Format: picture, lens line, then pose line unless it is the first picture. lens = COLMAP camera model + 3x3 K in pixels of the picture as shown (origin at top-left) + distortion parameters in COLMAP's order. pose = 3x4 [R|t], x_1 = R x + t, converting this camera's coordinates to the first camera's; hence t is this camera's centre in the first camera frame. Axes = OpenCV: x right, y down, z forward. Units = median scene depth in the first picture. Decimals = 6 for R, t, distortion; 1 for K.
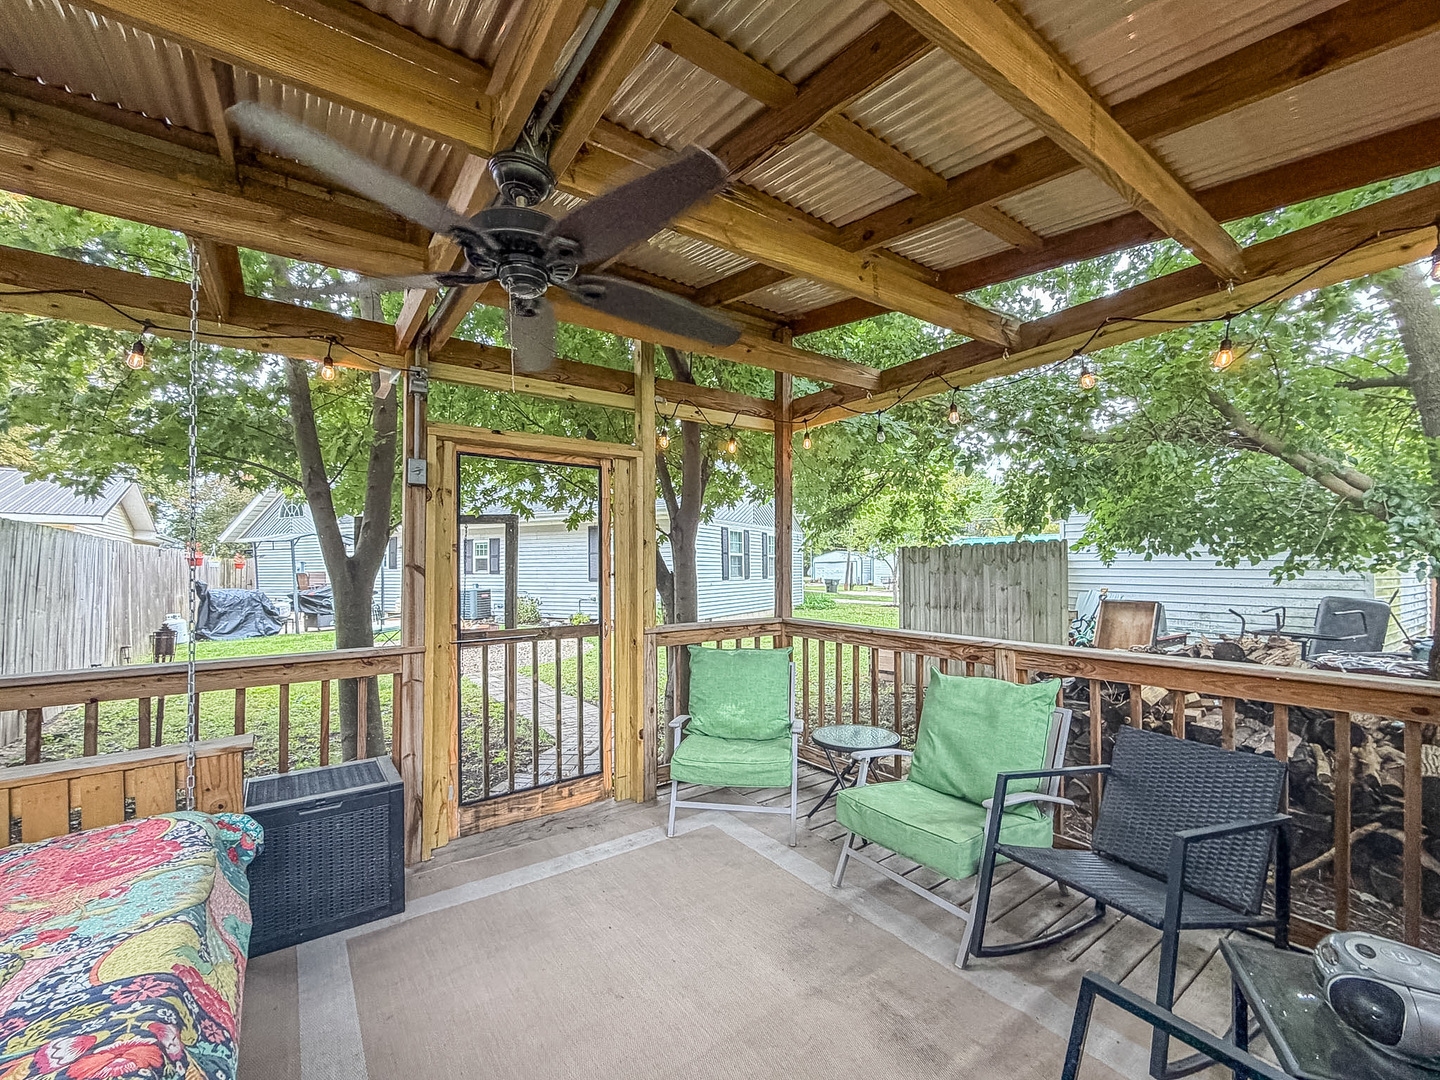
lens RADIAL K [[594.8, 0, 715.6], [0, 594.8, 558.0], [0, 0, 1]] dist [-0.001063, 0.000135]
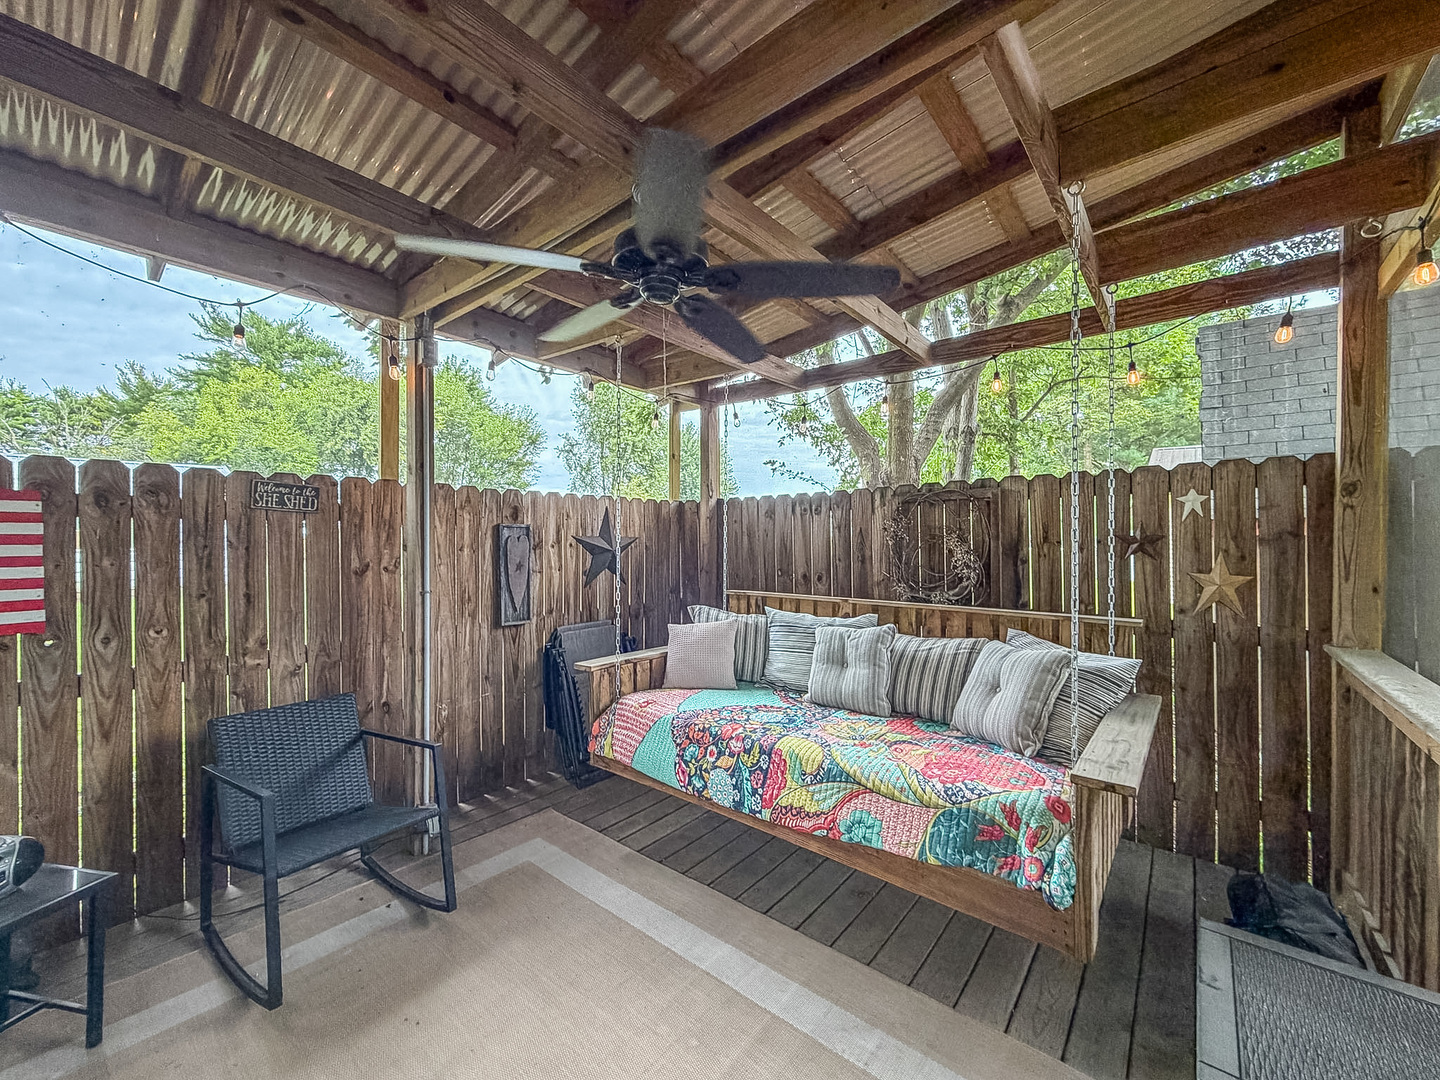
lens RADIAL K [[574.4, 0, 720.0], [0, 574.4, 540.0], [0, 0, 1]] dist [-0.000656, -0.000325]
pose [[-0.971179, 0.005041, -0.238298, -0.100003], [0.008693, 0.999860, -0.014280, 0.004105], [0.238193, -0.015940, -0.971087, 1.071241]]
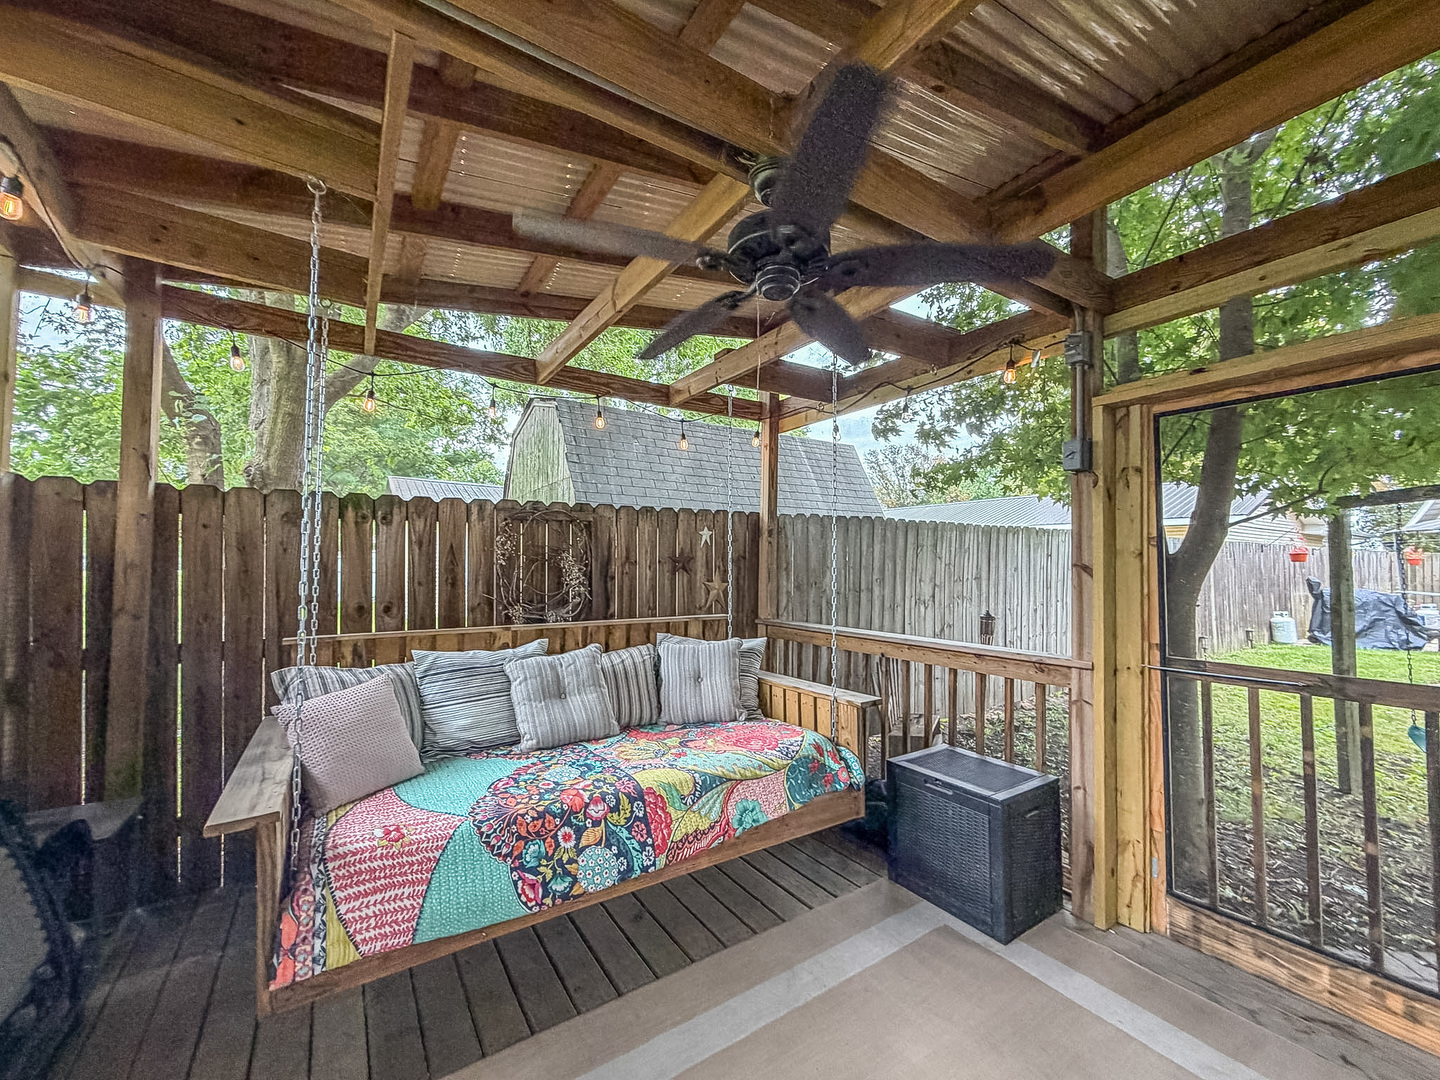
lens RADIAL K [[589.4, 0, 720.0], [0, 589.4, 540.0], [0, 0, 1]] dist [-0.000946, -0.000151]
pose [[-0.045805, -0.034931, -0.998340, 0.339527], [0.012898, 0.999284, -0.035556, -0.000335], [0.998867, -0.014505, -0.045321, 0.493951]]
